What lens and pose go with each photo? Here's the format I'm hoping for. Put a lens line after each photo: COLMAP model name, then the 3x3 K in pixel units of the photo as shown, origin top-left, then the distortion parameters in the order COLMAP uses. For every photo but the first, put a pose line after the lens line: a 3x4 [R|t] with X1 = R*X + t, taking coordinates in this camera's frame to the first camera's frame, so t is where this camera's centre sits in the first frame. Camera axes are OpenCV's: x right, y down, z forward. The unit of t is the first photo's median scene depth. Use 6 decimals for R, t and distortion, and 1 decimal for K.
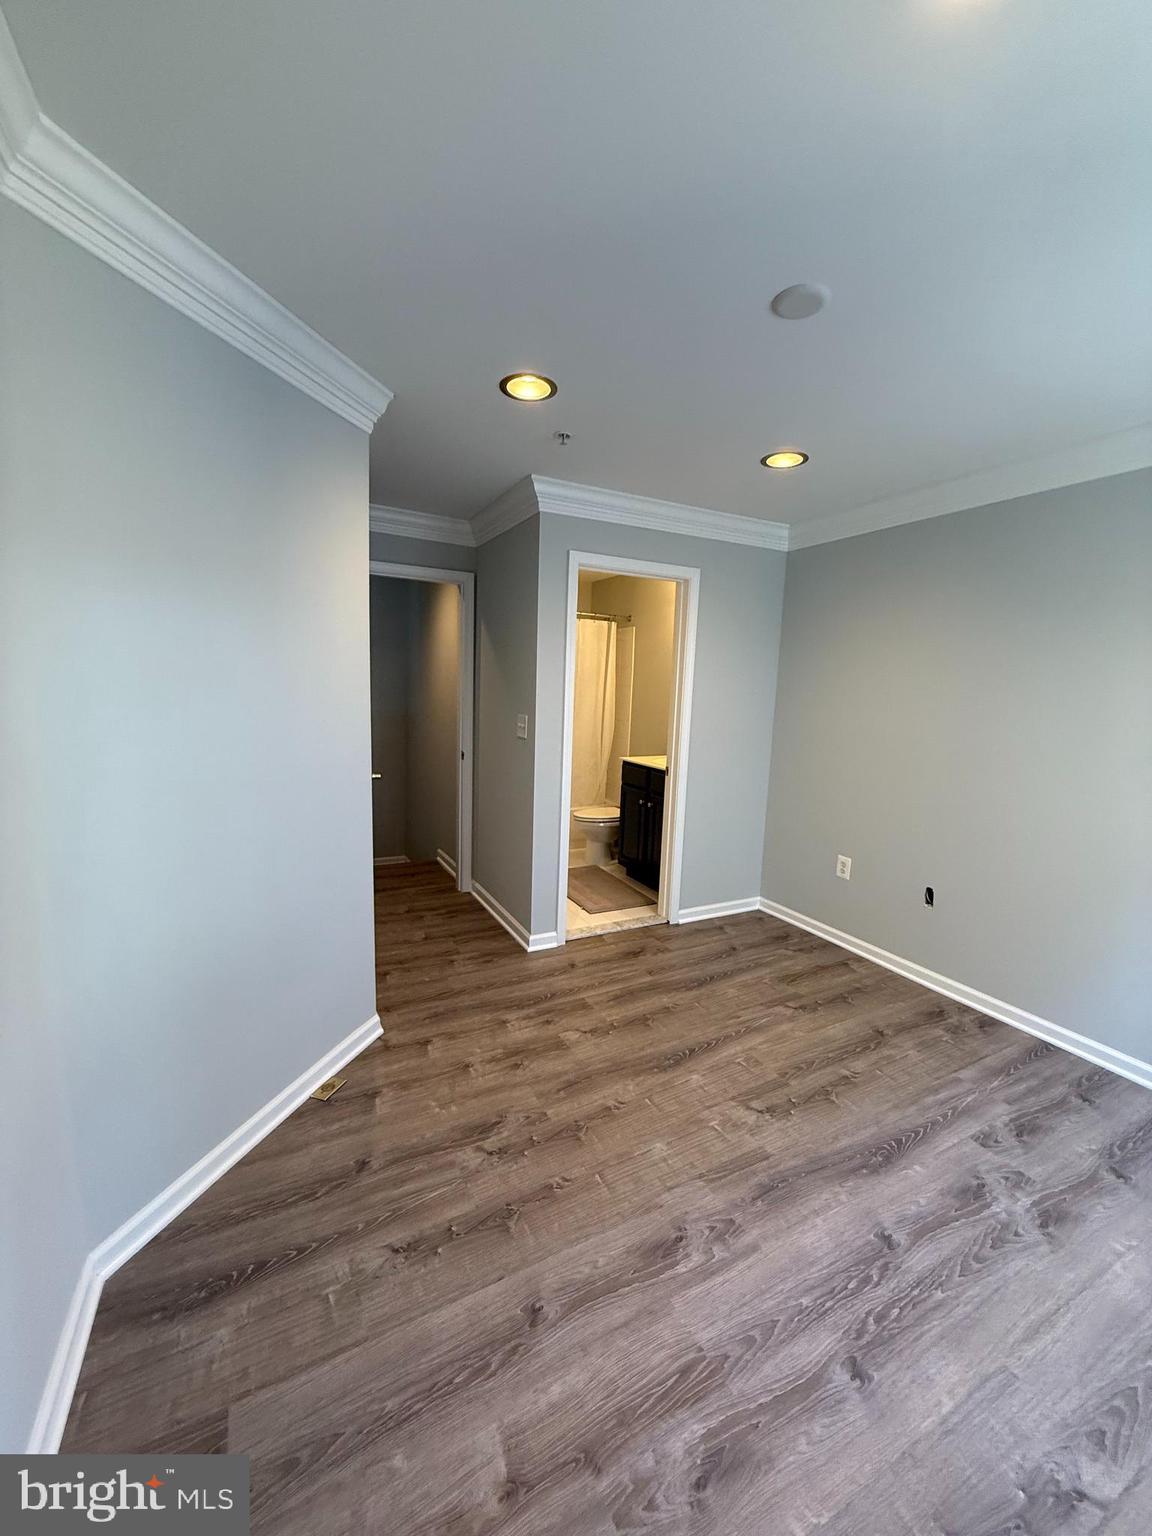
lens RADIAL K [[586.5, 0, 576.0], [0, 586.5, 768.0], [0, 0, 1]] dist [0.000018, -0.000140]
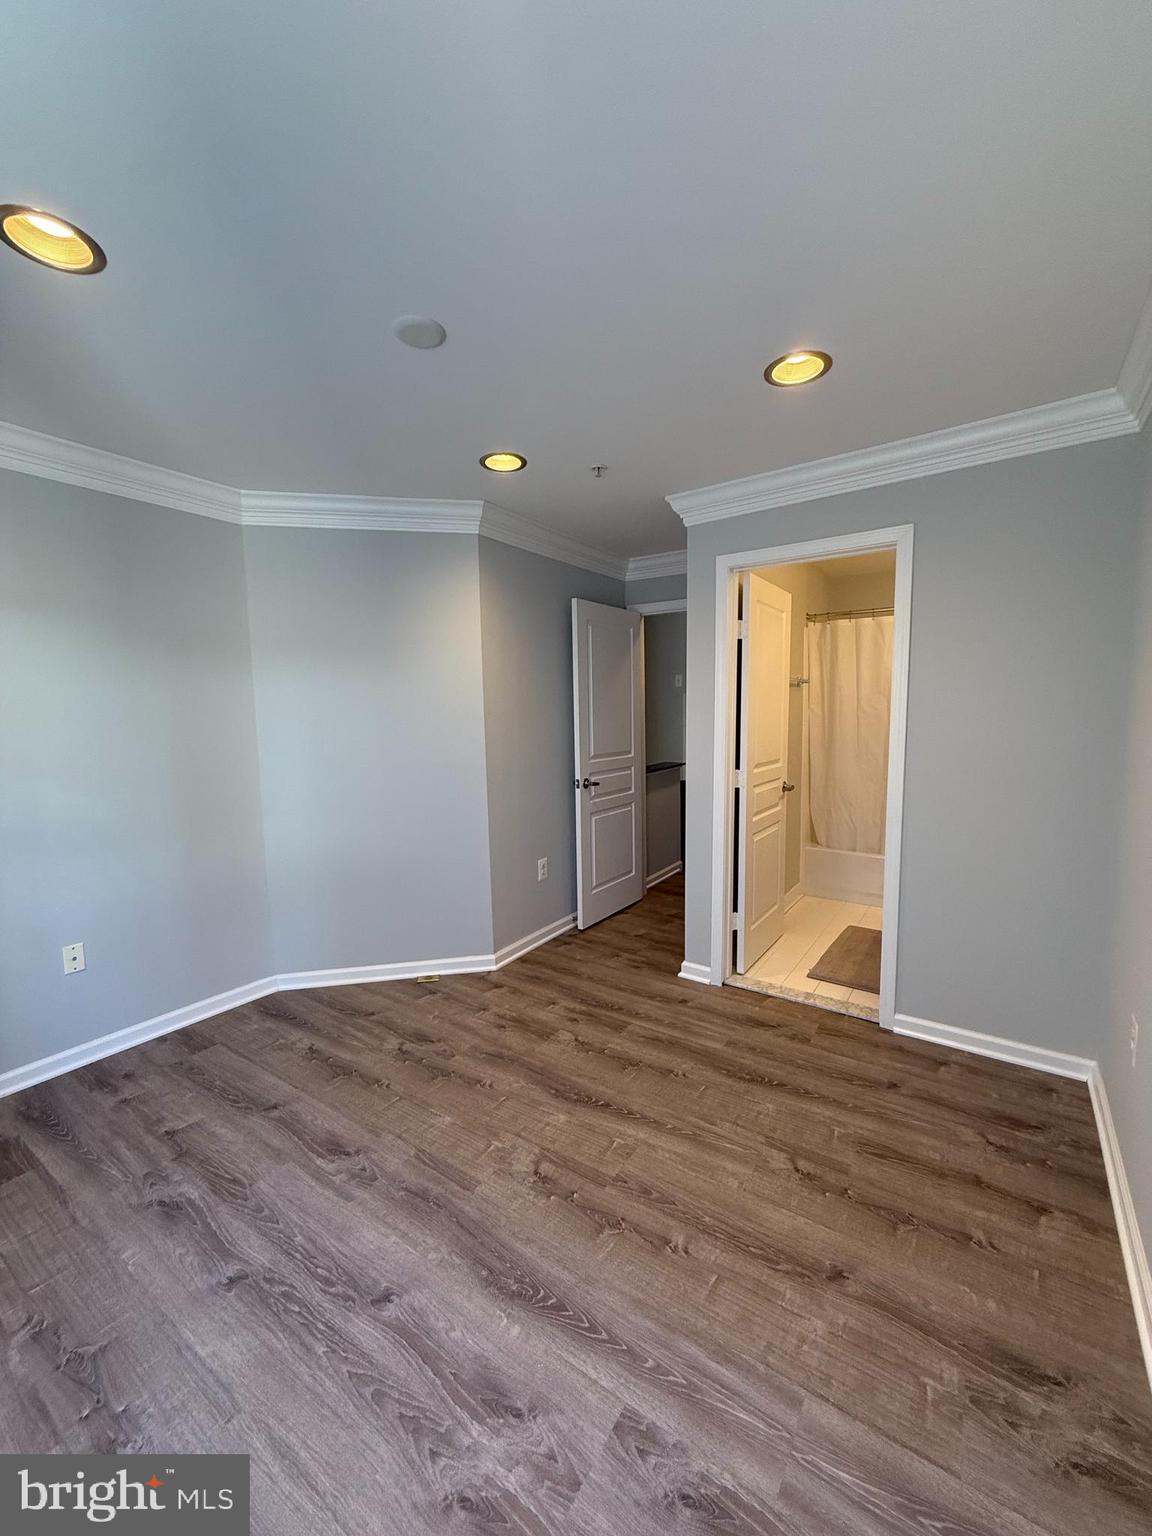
lens RADIAL K [[611.6, 0, 576.9], [0, 611.6, 764.6], [0, 0, 1]] dist [0.000446, -0.000065]
pose [[0.476052, 0.039217, -0.878542, 1.076313], [-0.091757, 0.995768, -0.005270, -0.007340], [0.874617, 0.083121, 0.477636, 0.560958]]
